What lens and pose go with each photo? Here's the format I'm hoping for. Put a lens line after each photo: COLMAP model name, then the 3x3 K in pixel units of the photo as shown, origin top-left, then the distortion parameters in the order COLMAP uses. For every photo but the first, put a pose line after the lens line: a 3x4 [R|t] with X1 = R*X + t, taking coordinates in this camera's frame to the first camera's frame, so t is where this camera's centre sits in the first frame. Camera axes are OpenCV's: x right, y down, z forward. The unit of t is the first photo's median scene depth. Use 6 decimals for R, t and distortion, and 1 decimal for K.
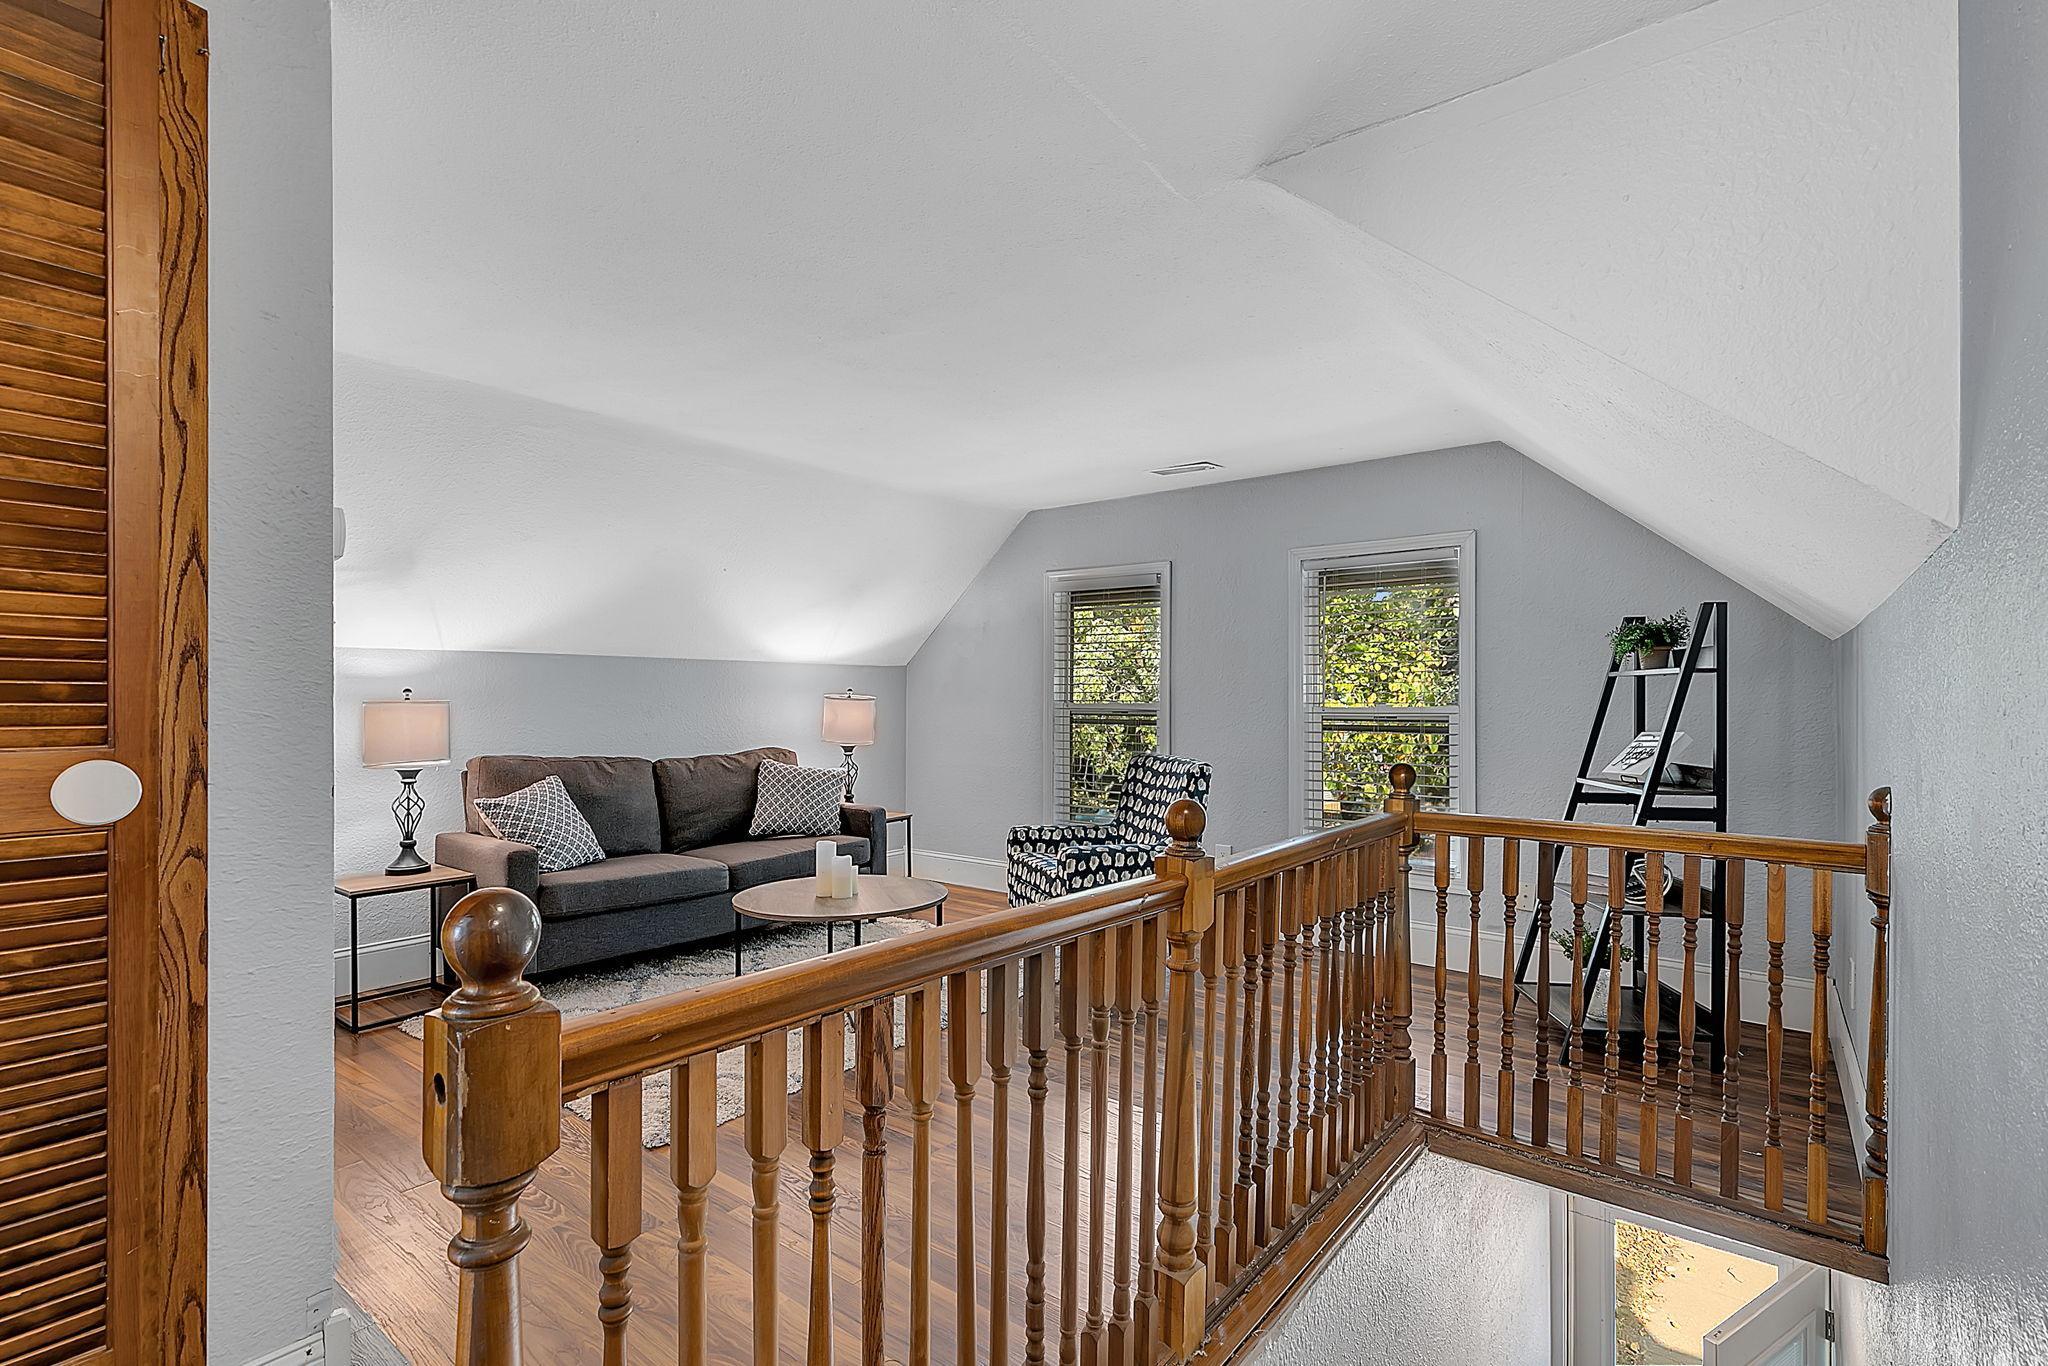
lens RADIAL K [[948.4, 0, 1019.6], [0, 948.4, 690.0], [0, 0, 1]] dist [0.001257, -0.000228]
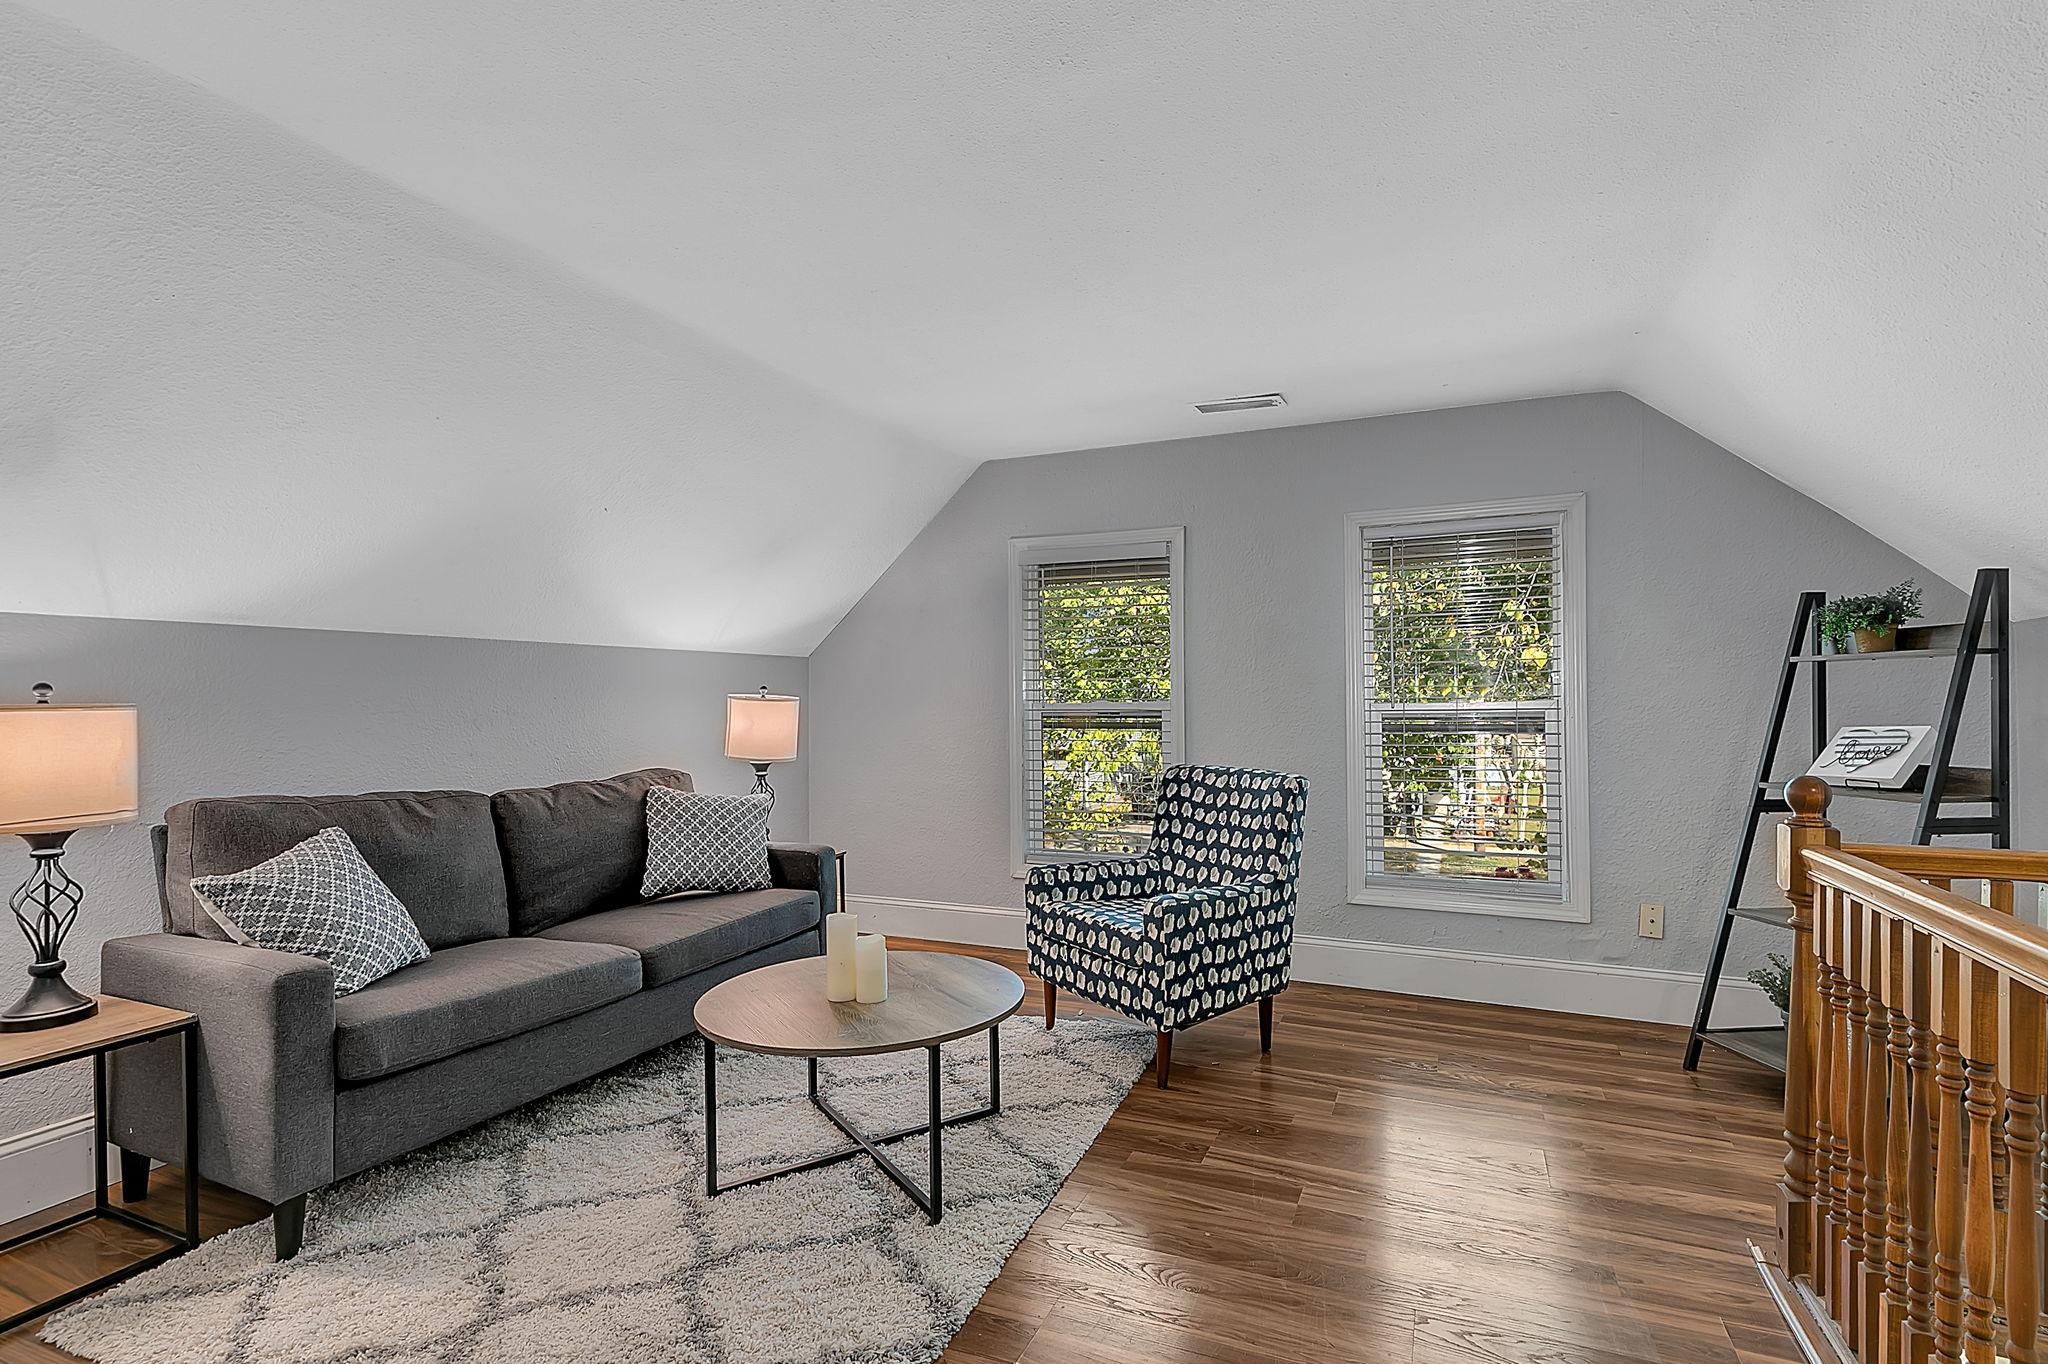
lens RADIAL K [[948.4, 0, 1029.0], [0, 948.4, 698.2], [0, 0, 1]] dist [0.001257, -0.000228]
pose [[0.966261, -0.007782, 0.257448, -0.209951], [0.006367, 0.999960, 0.006330, 0.006446], [-0.257487, -0.004478, 0.966271, 0.289292]]
